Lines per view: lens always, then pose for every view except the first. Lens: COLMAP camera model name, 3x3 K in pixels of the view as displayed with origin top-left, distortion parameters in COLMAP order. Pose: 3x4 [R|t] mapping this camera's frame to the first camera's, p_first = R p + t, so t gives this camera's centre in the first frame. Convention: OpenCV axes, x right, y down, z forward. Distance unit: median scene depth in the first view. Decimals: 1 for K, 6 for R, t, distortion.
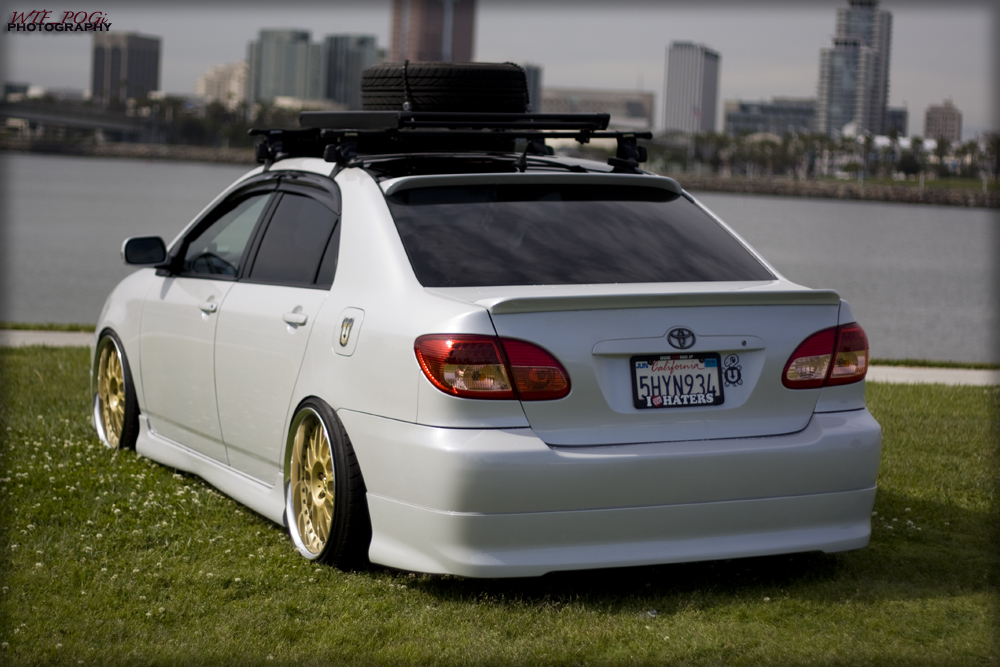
lens RADIAL K [[2332.0, 0, 500.0], [0, 2332.0, 333.5], [0, 0, 1]] dist [-0.090318, 0.150638]
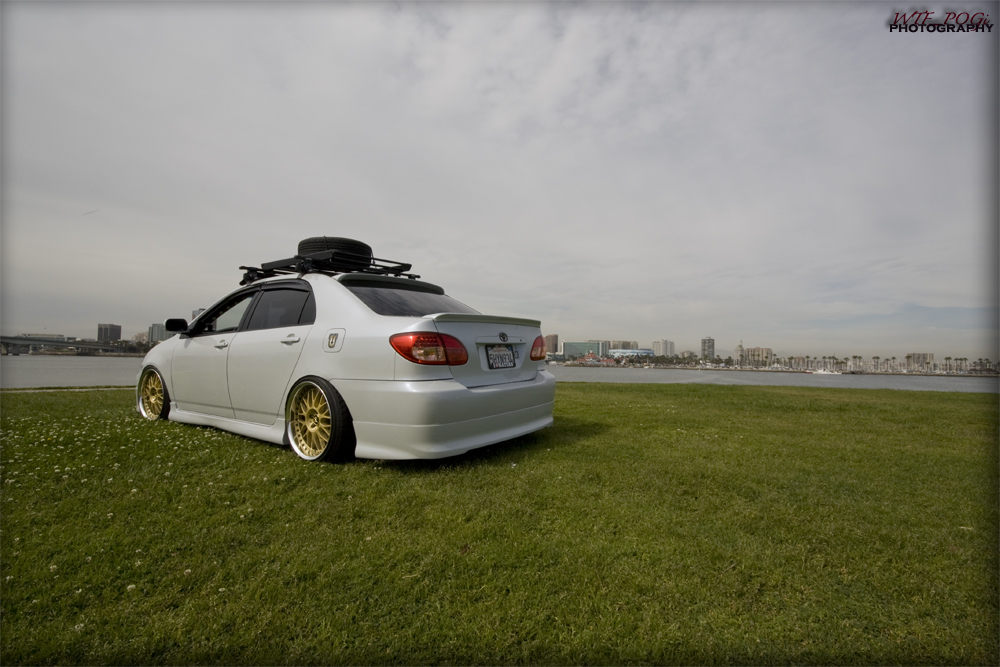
lens RADIAL K [[456.9, 0, 506.9], [0, 456.9, 345.6], [0, 0, 1]] dist [-0.000136, -0.000097]
pose [[0.848601, -0.012187, 0.528894, -0.147610], [0.058943, 0.995688, -0.071630, 0.040540], [-0.525740, 0.091960, 0.845660, 0.605705]]
